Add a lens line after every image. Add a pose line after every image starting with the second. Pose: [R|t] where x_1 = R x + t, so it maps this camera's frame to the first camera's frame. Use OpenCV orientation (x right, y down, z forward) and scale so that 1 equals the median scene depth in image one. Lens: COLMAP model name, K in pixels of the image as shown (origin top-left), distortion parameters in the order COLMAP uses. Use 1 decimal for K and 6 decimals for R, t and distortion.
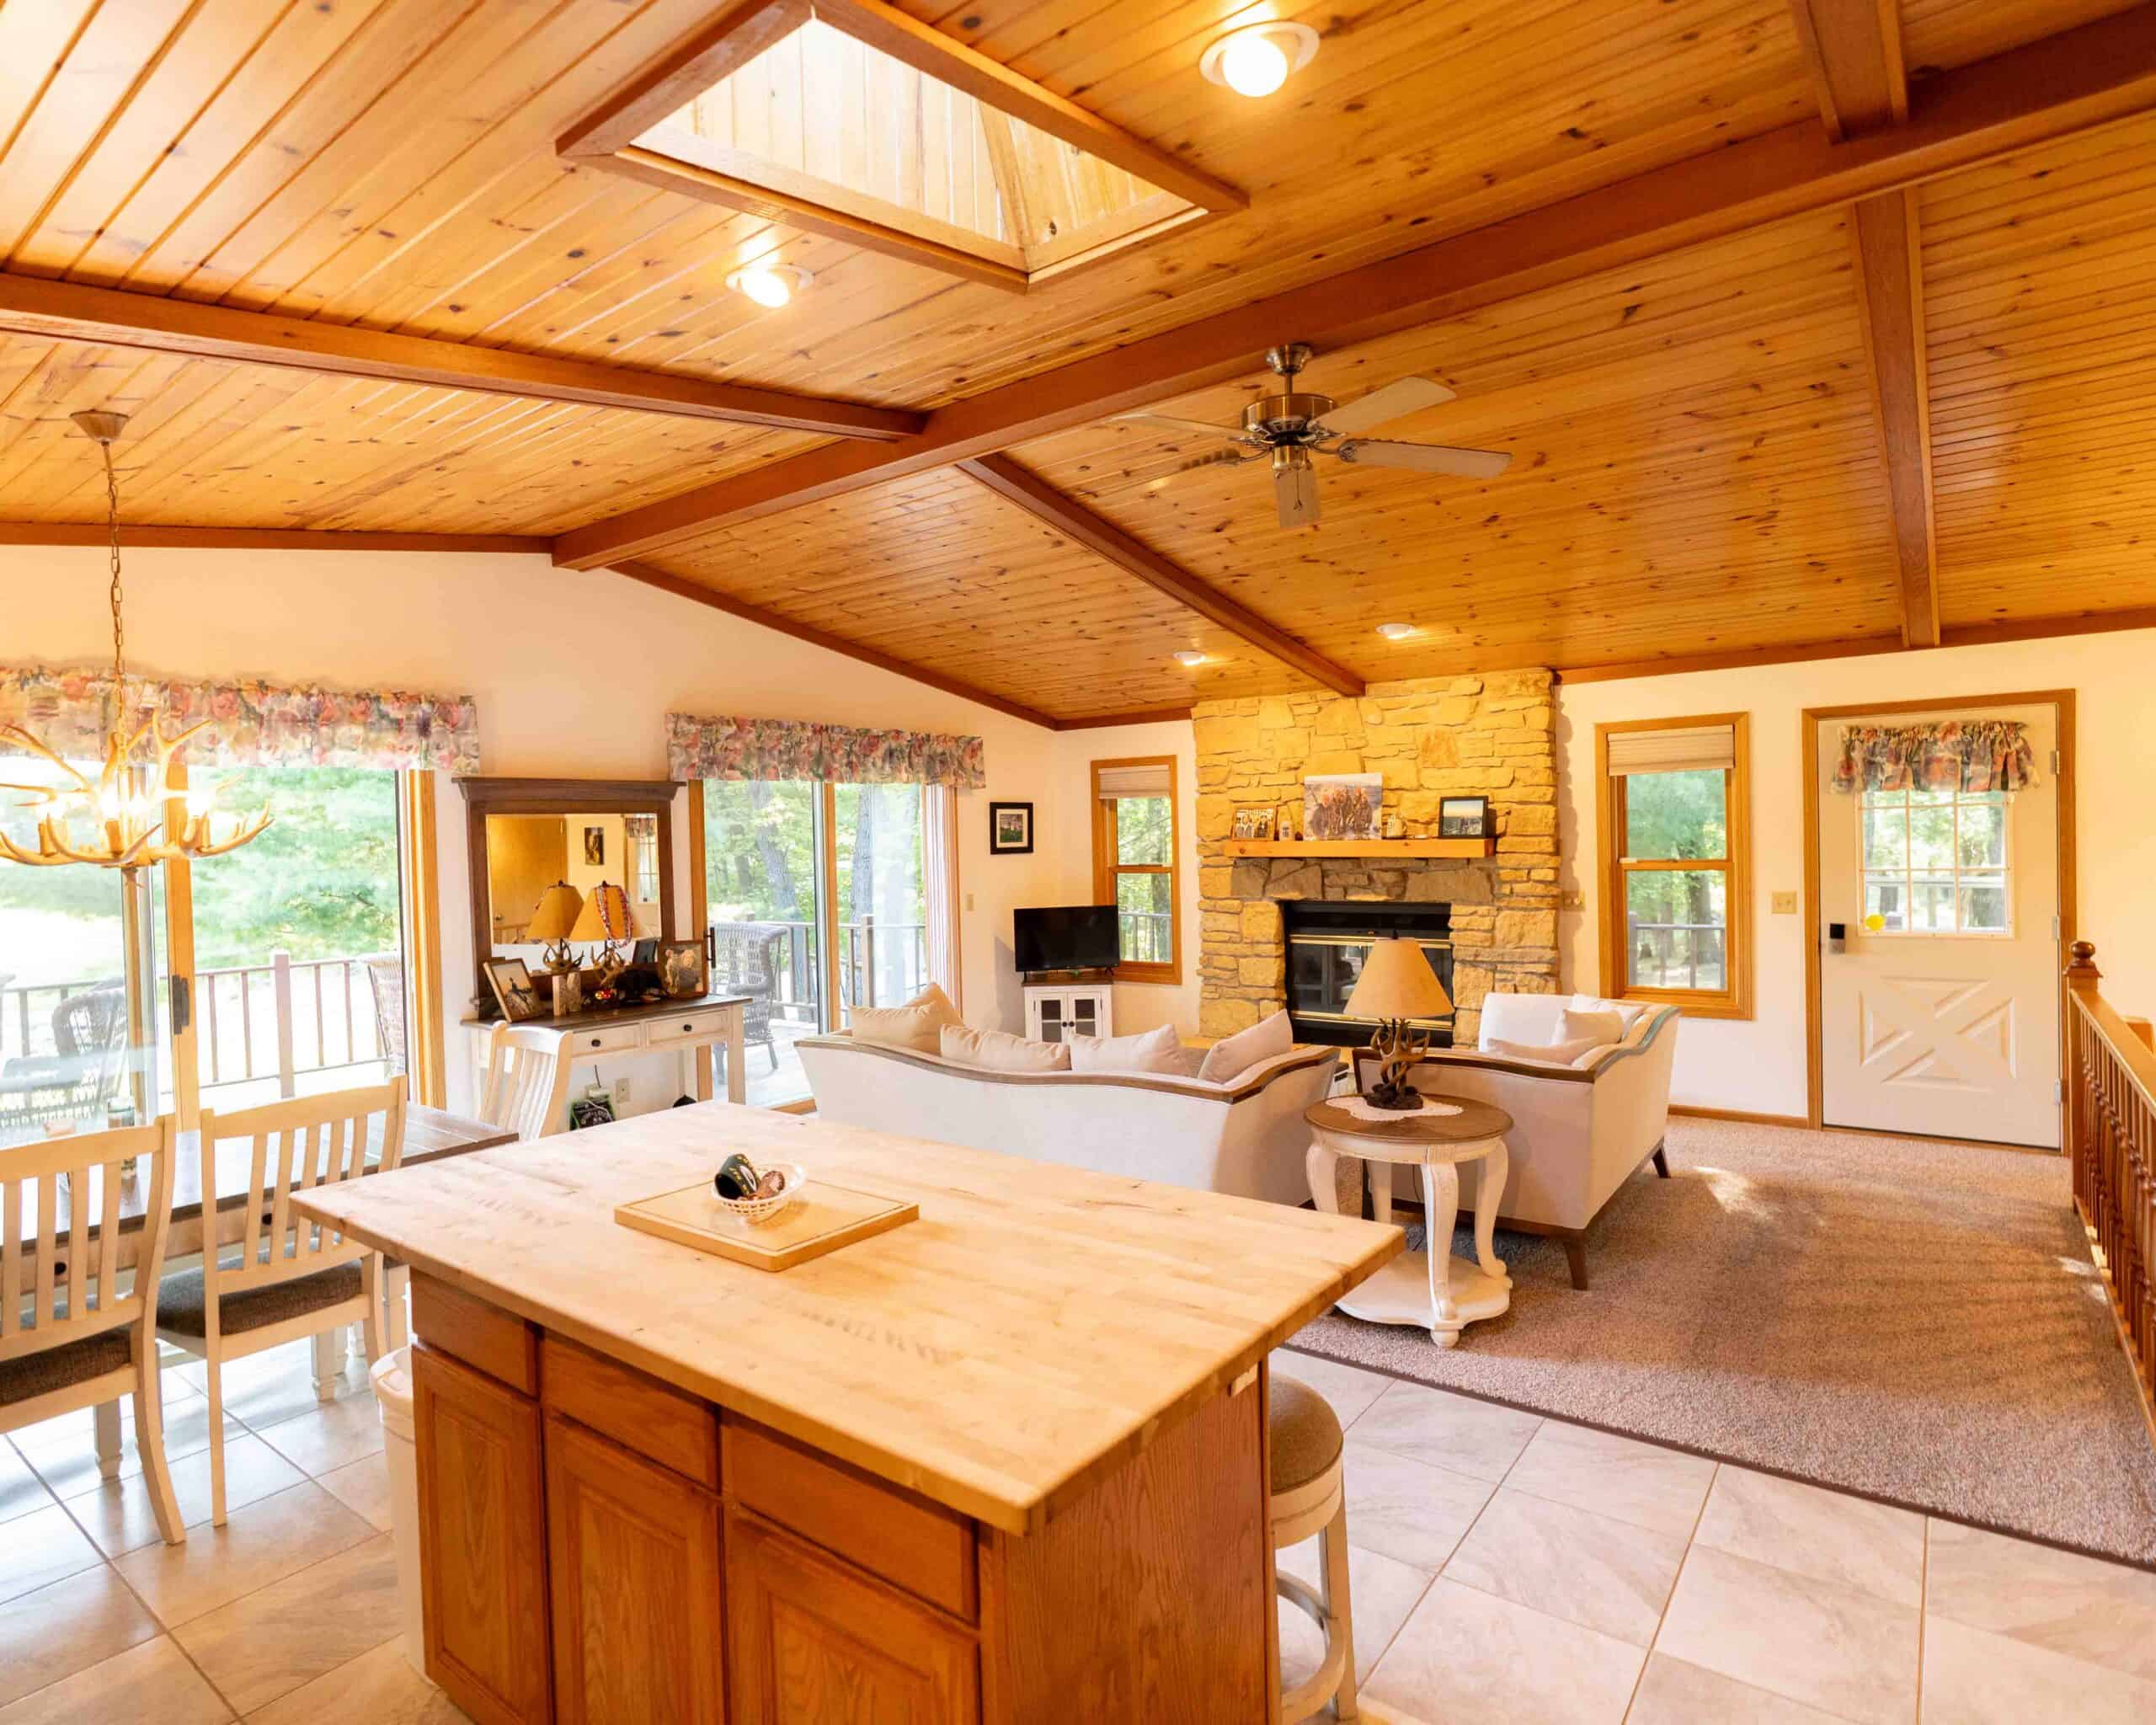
lens RADIAL K [[1175.2, 0, 1077.1], [0, 1175.2, 867.9], [0, 0, 1]] dist [-0.007331, 0.003577]
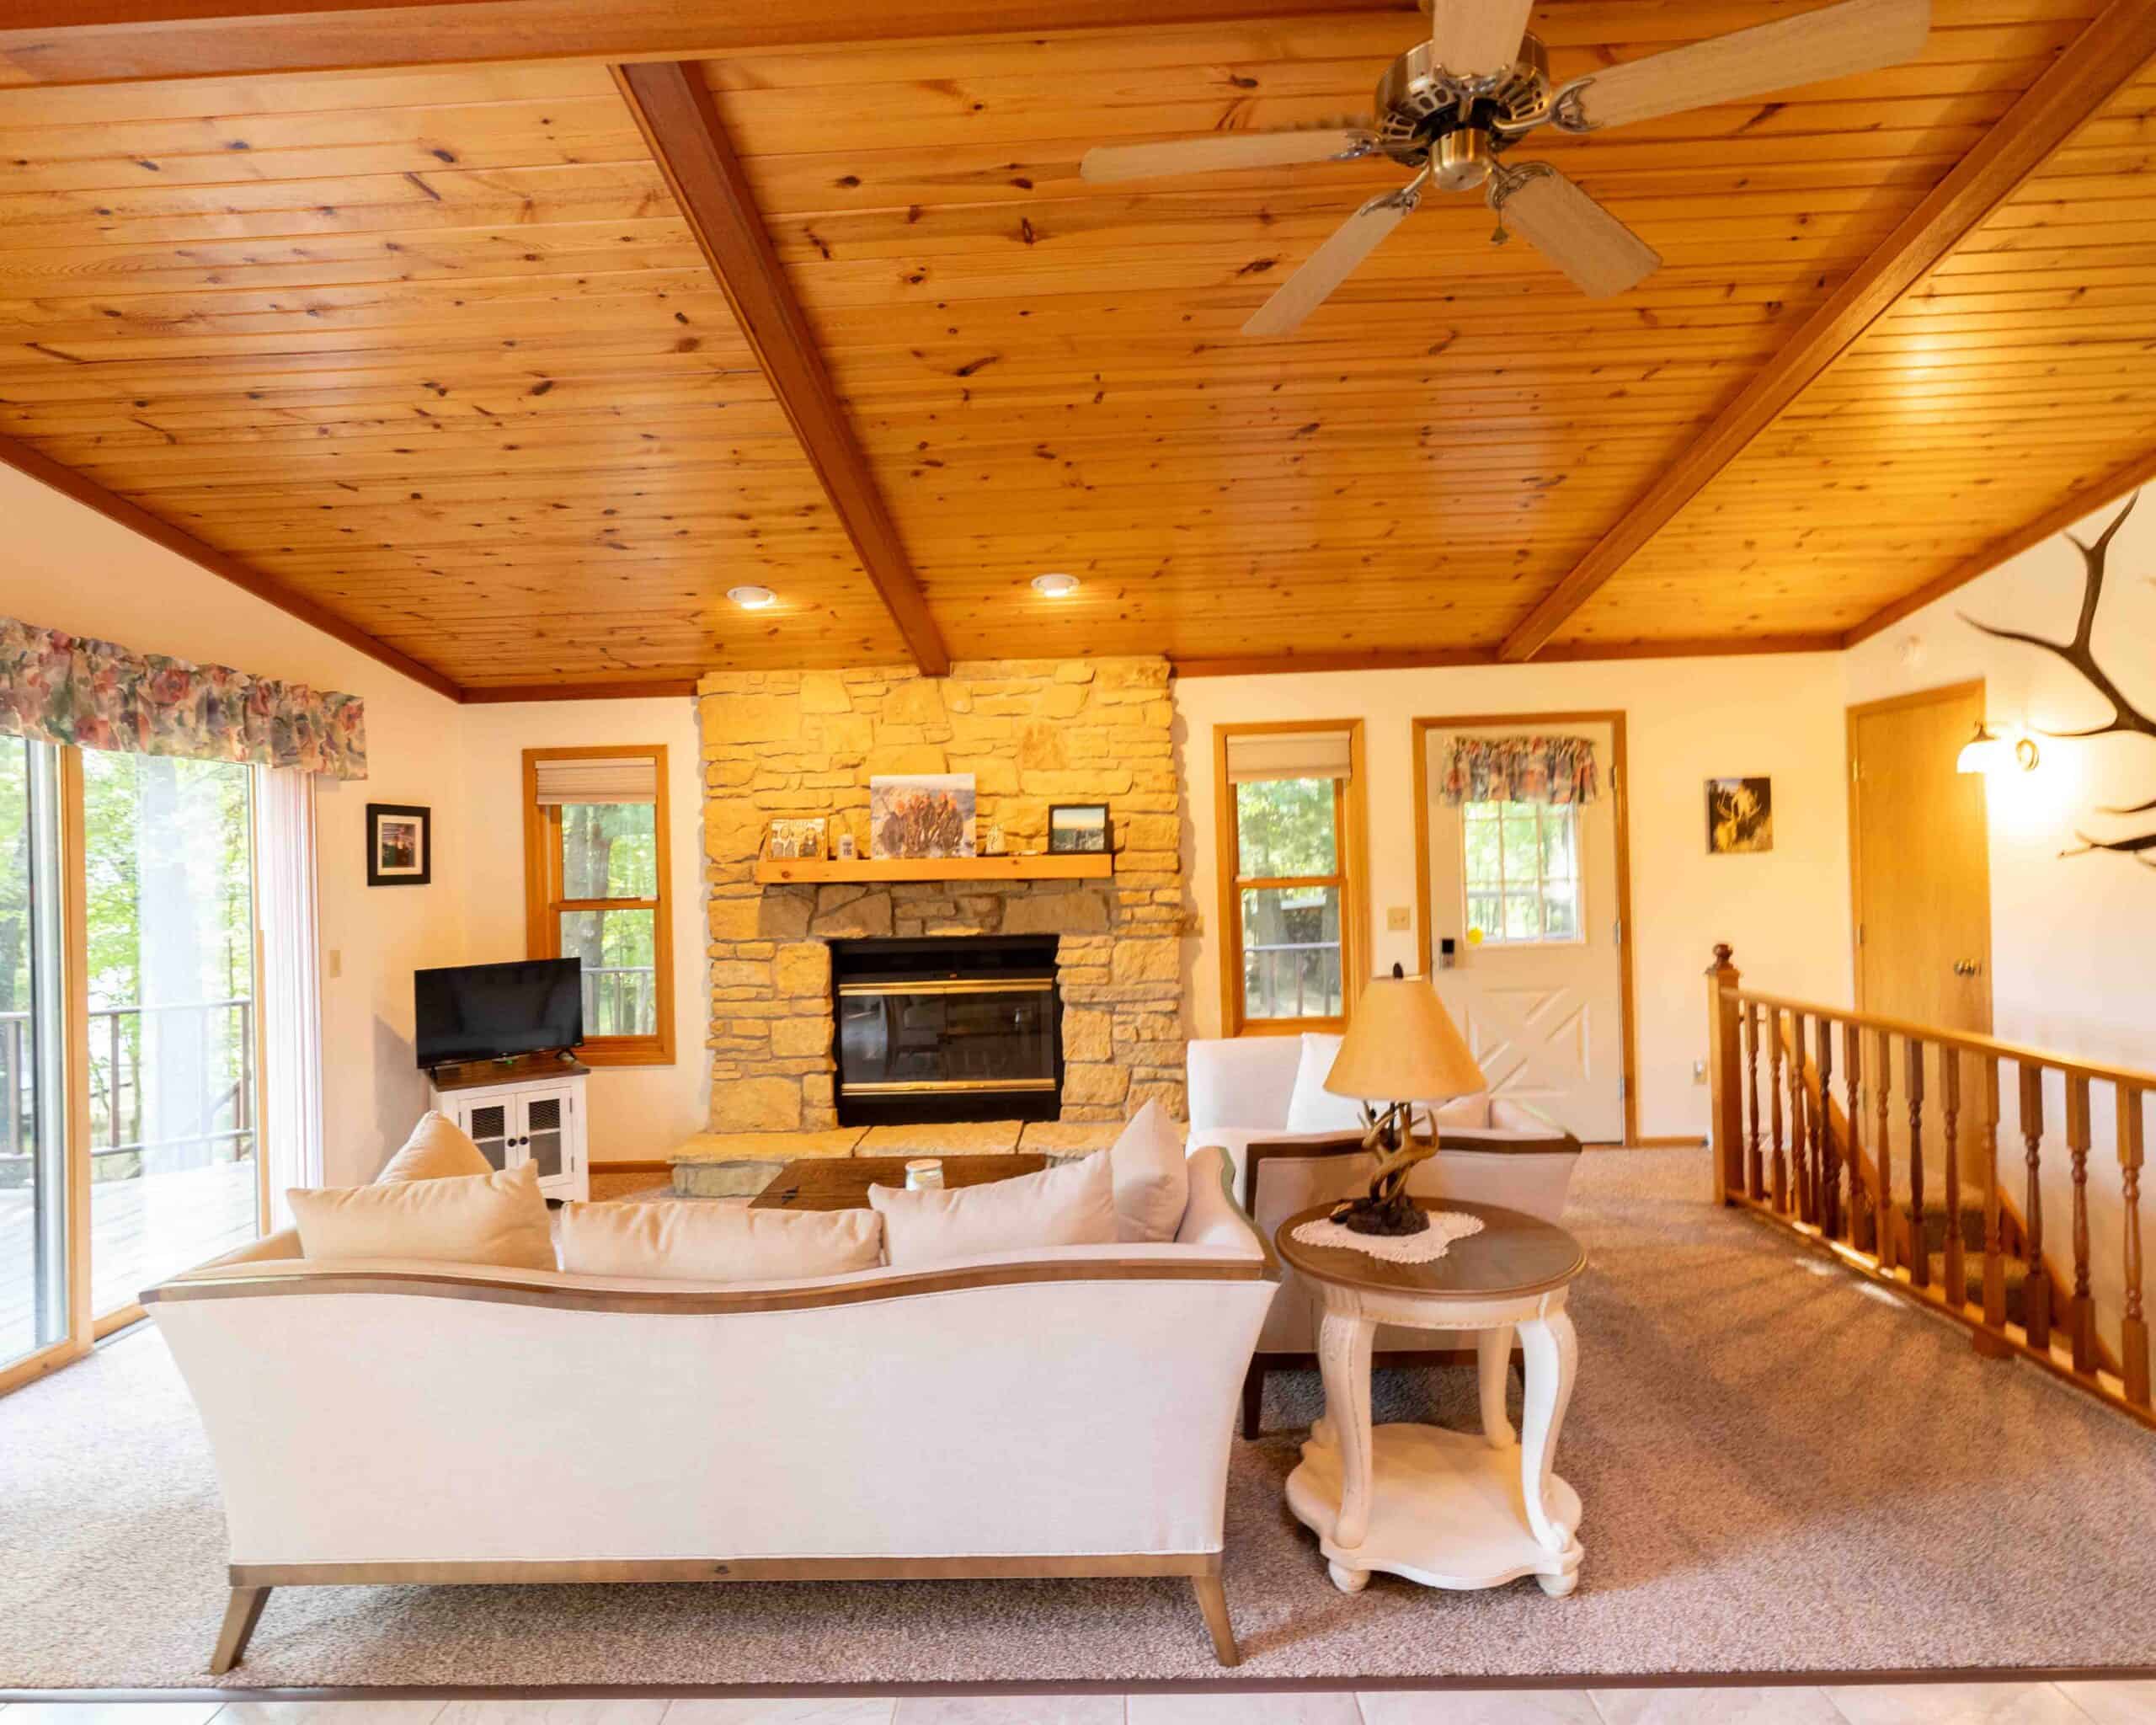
lens RADIAL K [[1175.2, 0, 1039.5], [0, 1175.2, 859.3], [0, 0, 1]] dist [-0.007331, 0.003577]
pose [[0.821293, -0.000043, 0.570507, -0.163274], [0.025503, 0.999003, -0.036639, 0.007761], [-0.569936, 0.044641, 0.820475, 0.333321]]
